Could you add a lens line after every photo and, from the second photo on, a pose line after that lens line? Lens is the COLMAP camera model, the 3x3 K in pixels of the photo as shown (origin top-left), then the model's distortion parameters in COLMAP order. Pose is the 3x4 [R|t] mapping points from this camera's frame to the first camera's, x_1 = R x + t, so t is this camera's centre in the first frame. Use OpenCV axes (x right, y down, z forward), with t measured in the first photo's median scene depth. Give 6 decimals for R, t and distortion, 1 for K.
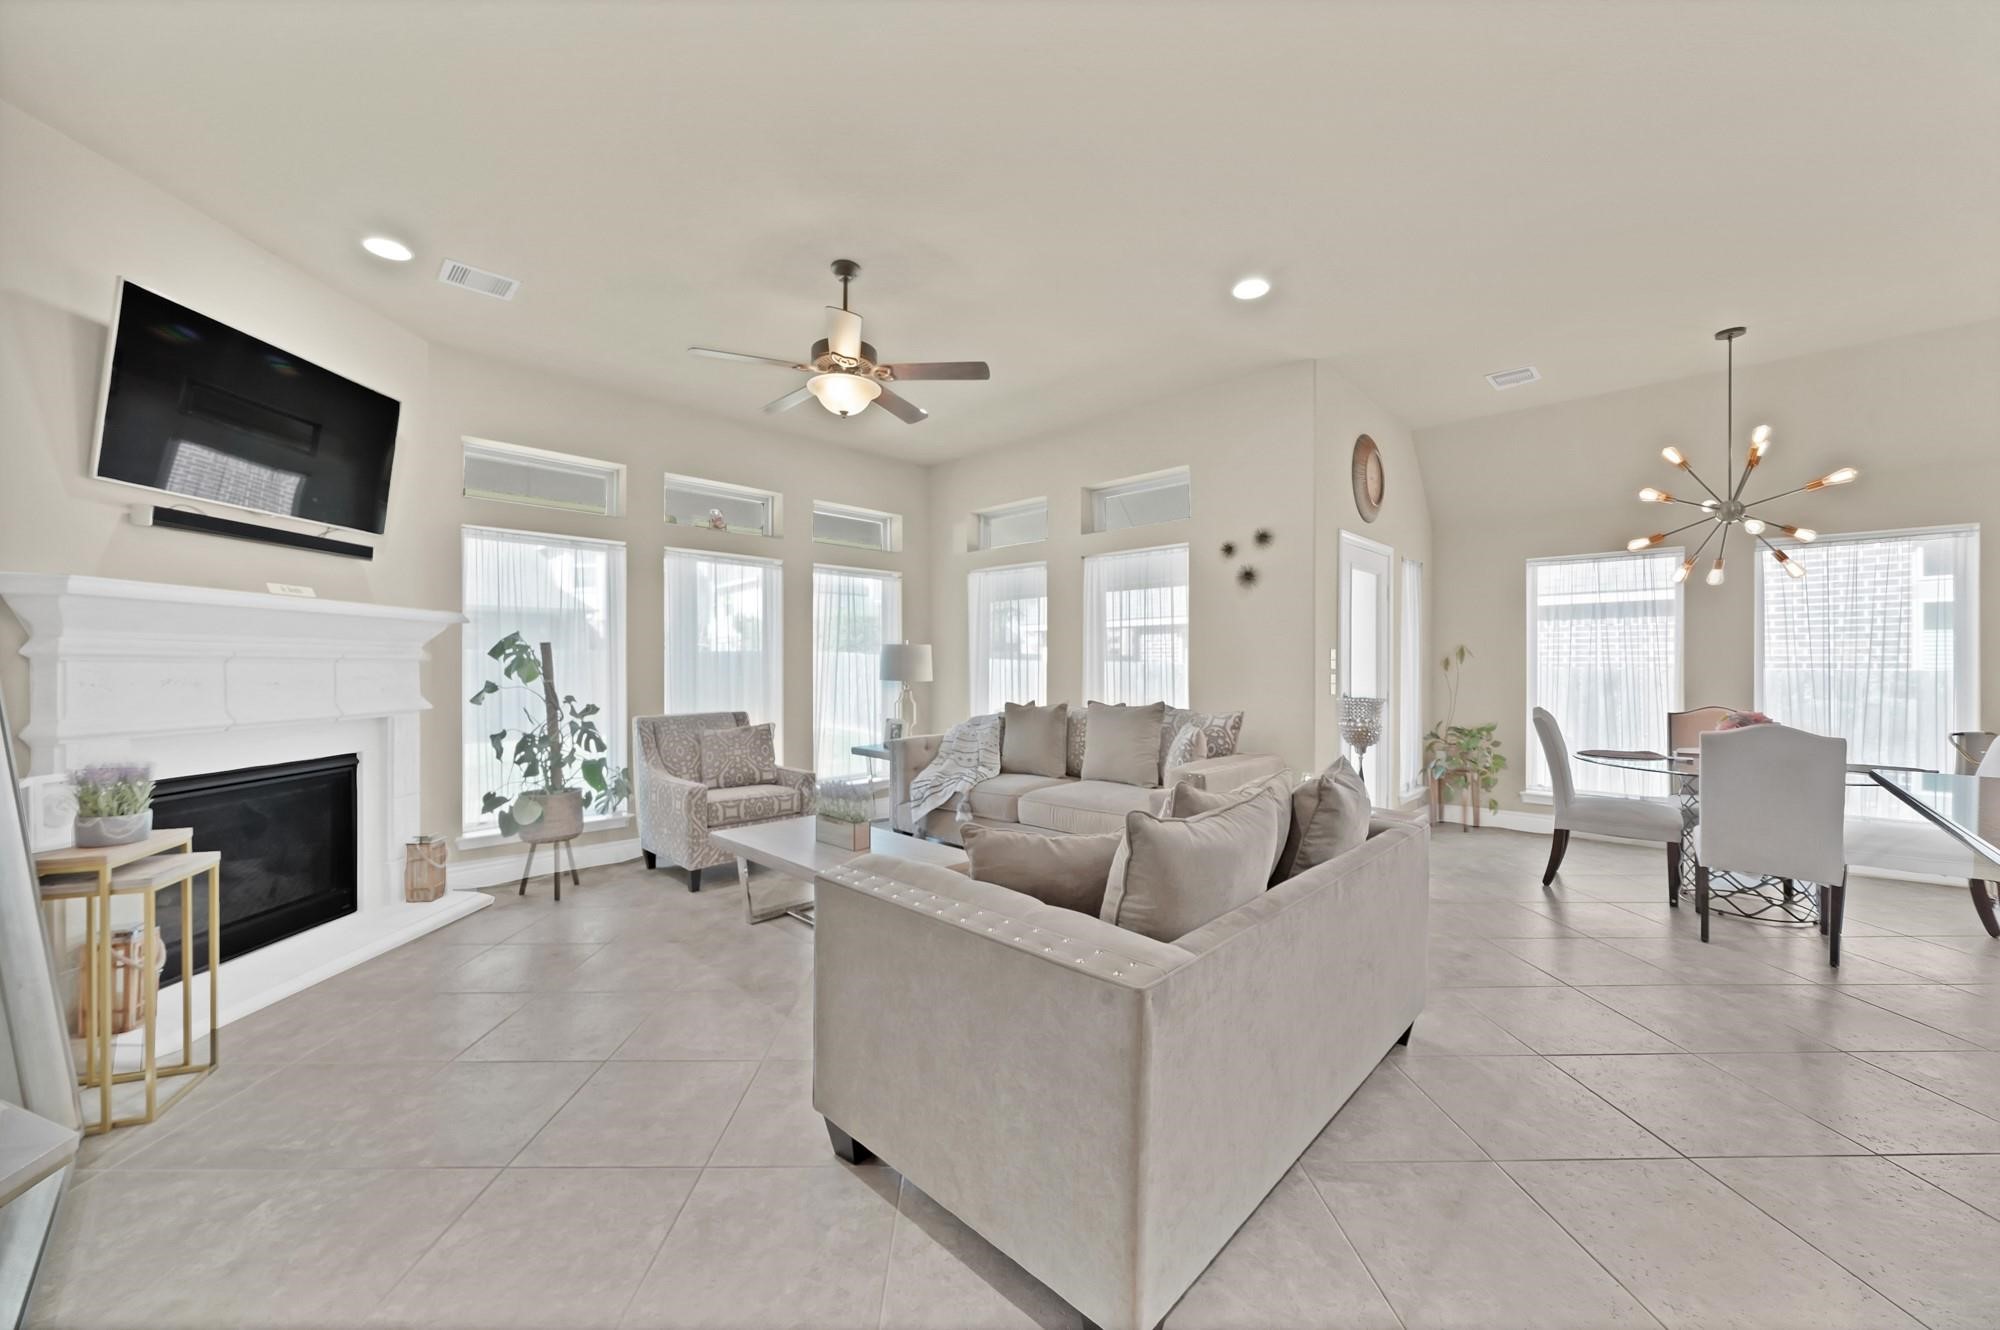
lens RADIAL K [[738.4, 0, 992.1], [0, 738.4, 665.7], [0, 0, 1]] dist [-0.004952, -0.000156]
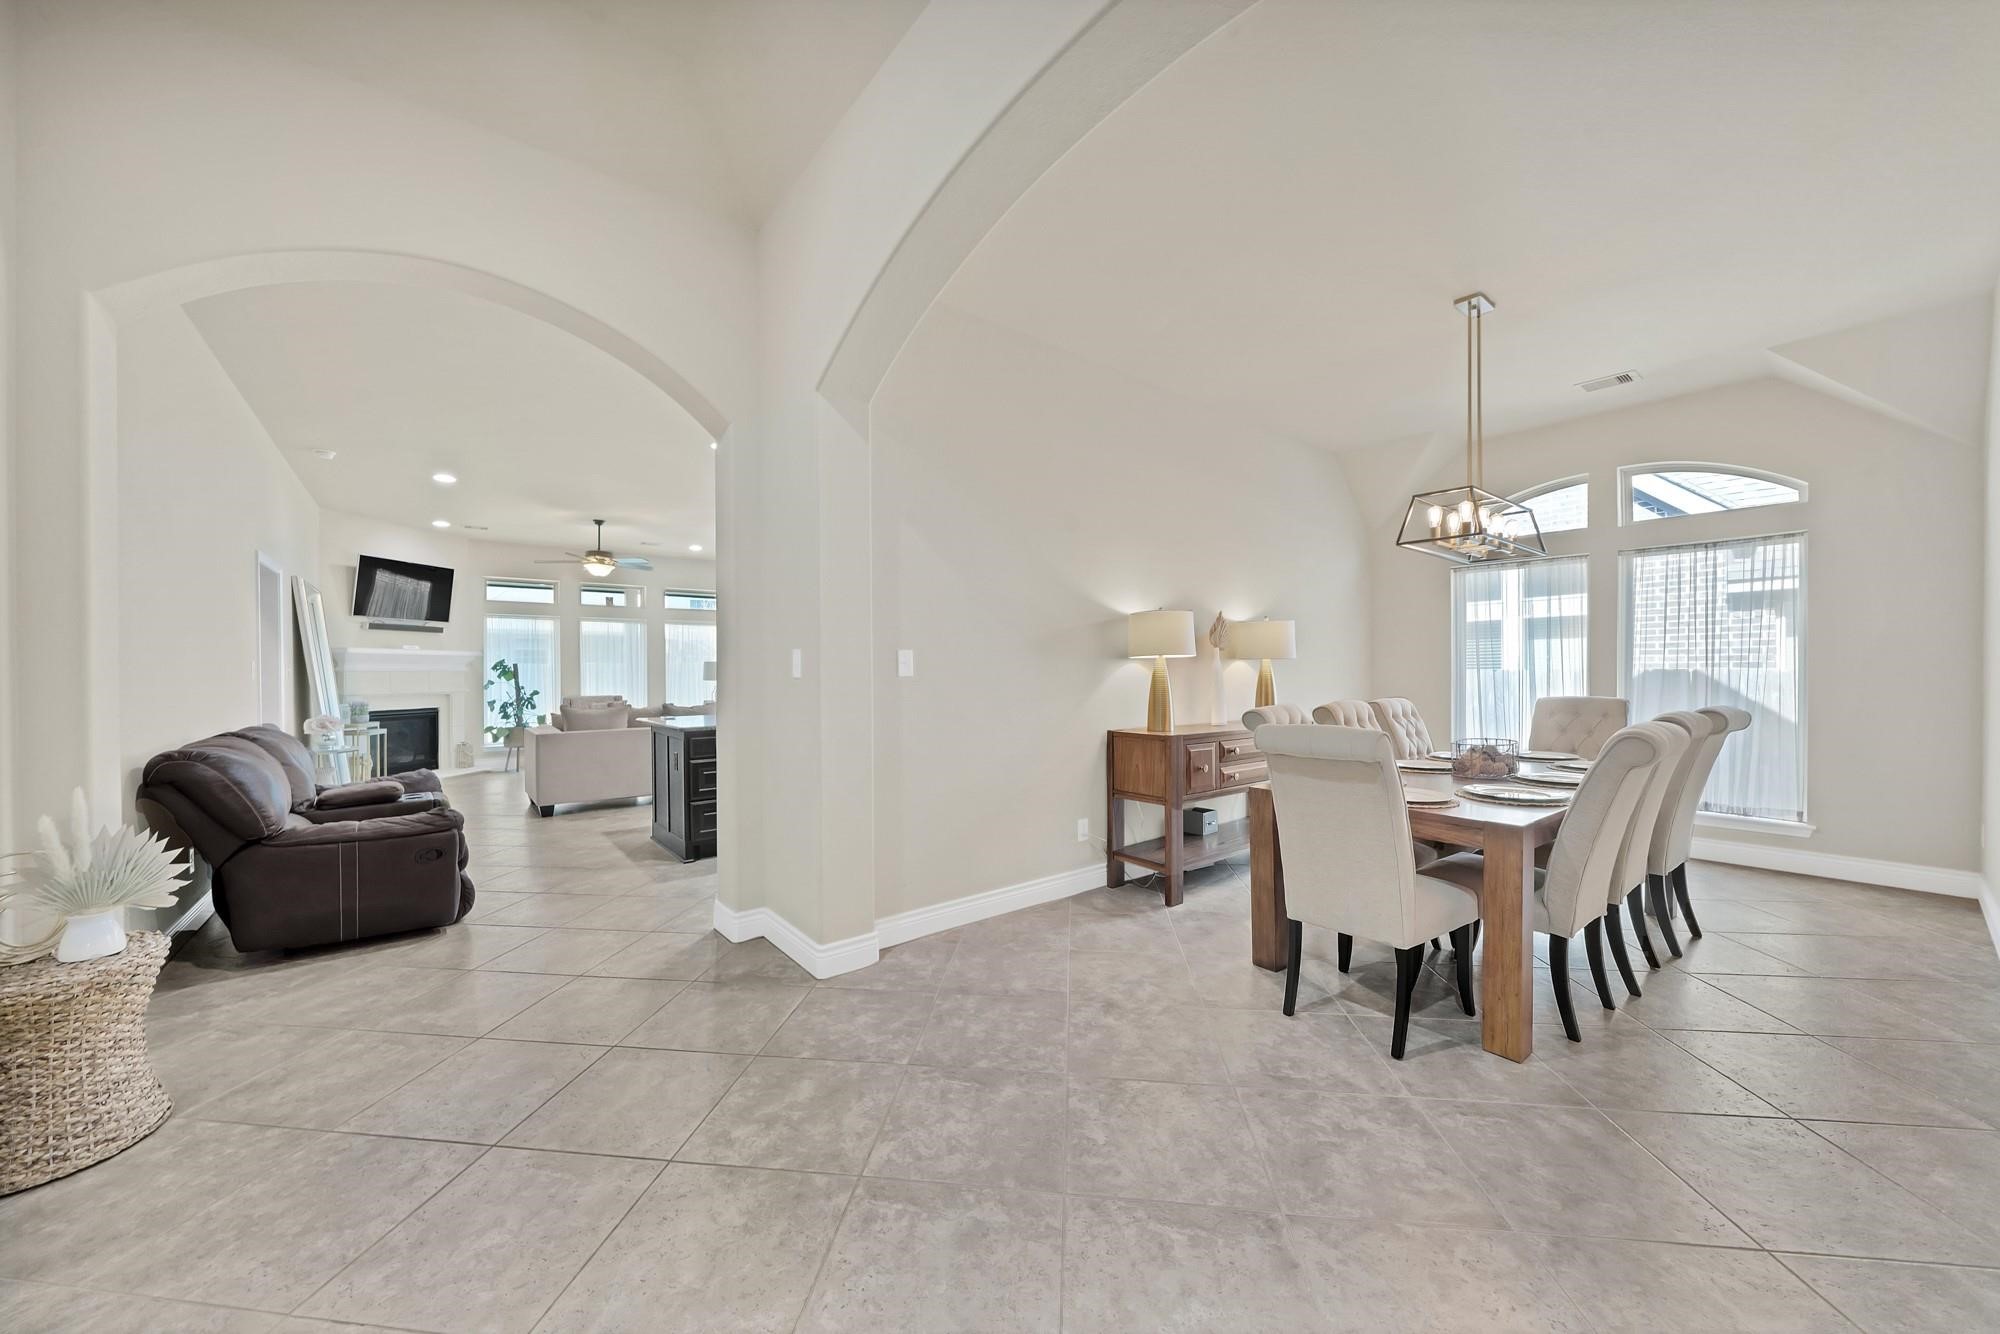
lens RADIAL K [[733.8, 0, 994.7], [0, 733.8, 663.0], [0, 0, 1]] dist [-0.000825, -0.000171]
pose [[0.990184, -0.012789, -0.139183, 1.301756], [0.011517, 0.999884, -0.009942, 0.007832], [0.139294, 0.008241, 0.990217, -1.161155]]
